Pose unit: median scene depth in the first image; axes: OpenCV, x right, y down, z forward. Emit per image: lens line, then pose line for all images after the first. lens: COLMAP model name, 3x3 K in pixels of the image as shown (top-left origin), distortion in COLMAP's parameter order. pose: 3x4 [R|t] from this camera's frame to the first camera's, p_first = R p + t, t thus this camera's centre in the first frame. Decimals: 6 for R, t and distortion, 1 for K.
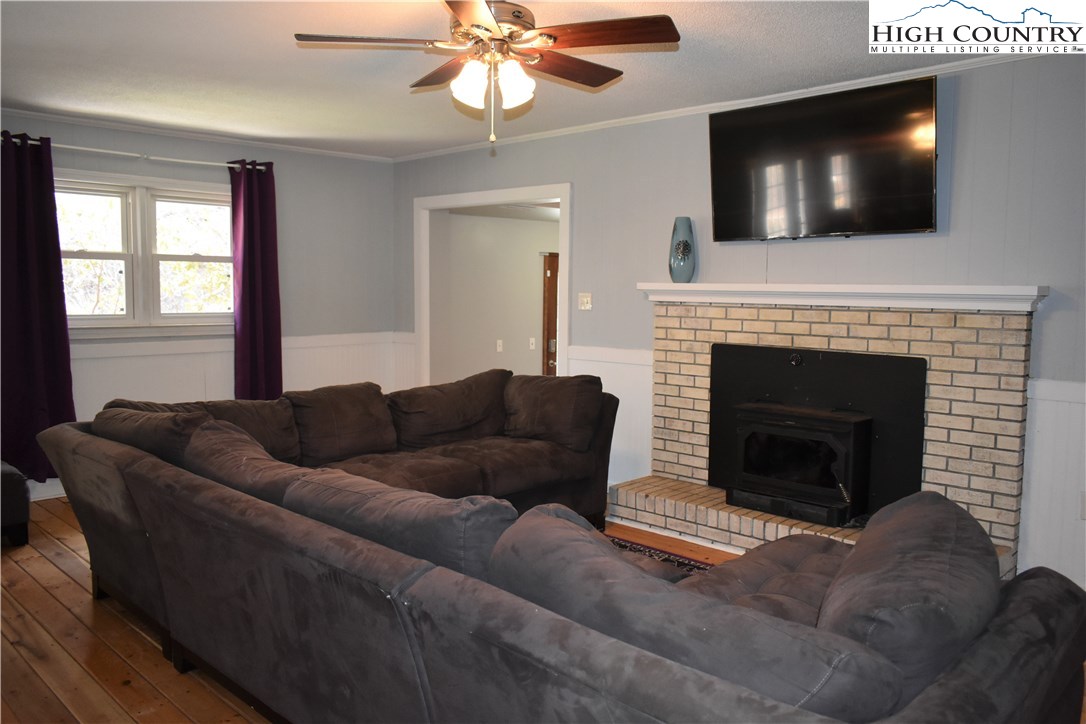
lens RADIAL K [[838.1, 0, 545.8], [0, 838.1, 356.7], [0, 0, 1]] dist [-0.019761, 0.006145]
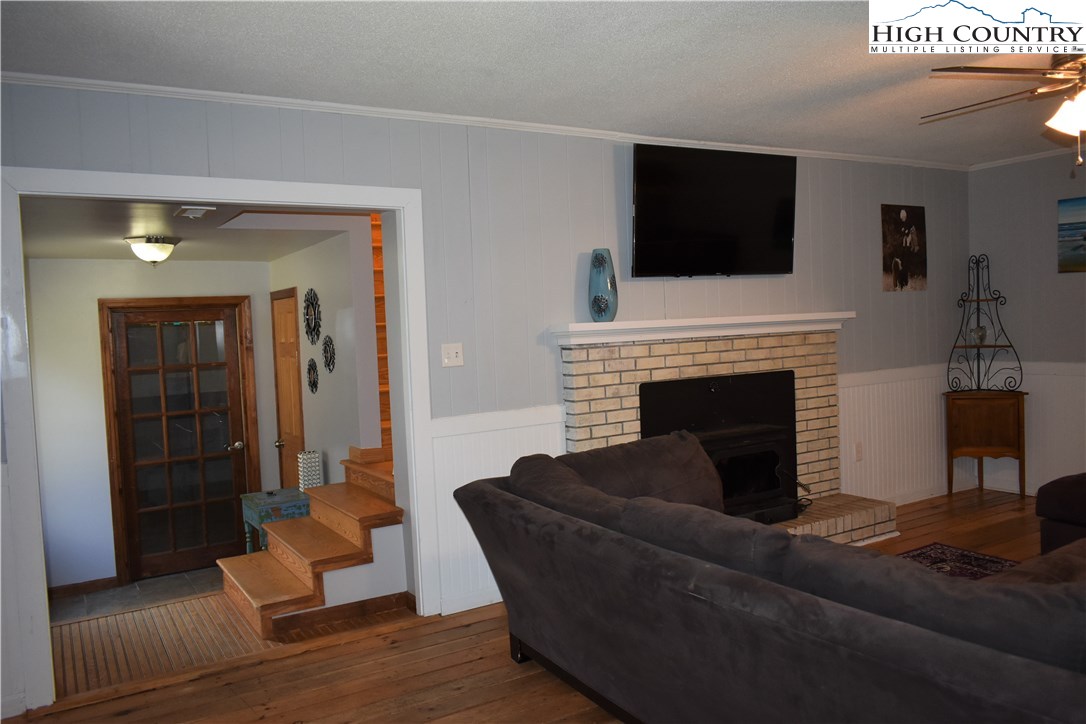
lens RADIAL K [[838.1, 0, 542.8], [0, 838.1, 358.5], [0, 0, 1]] dist [-0.019761, 0.006145]
pose [[0.243396, -0.056658, 0.968271, -0.753667], [0.131280, 0.991030, 0.024989, -0.083261], [-0.961002, 0.121032, 0.248651, 0.876332]]
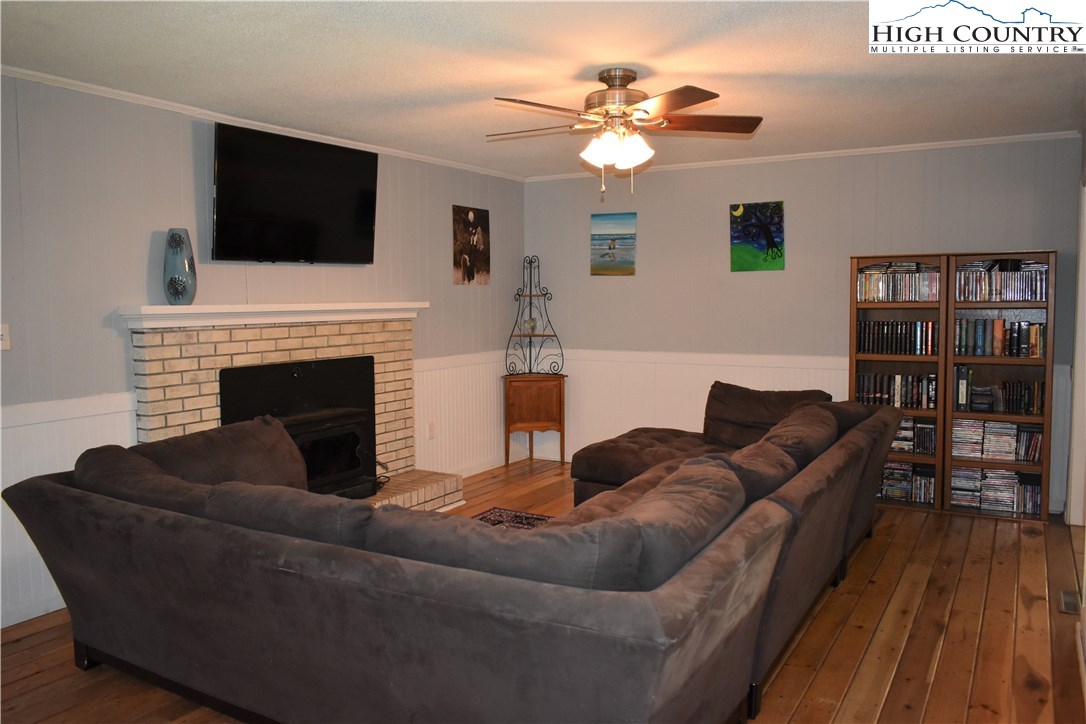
lens RADIAL K [[838.1, 0, 545.3], [0, 838.1, 360.5], [0, 0, 1]] dist [-0.019761, 0.006145]
pose [[-0.246677, -0.077460, 0.965997, -0.792613], [0.092961, 0.990312, 0.103148, -0.088545], [-0.964629, 0.115245, -0.237087, 0.880958]]
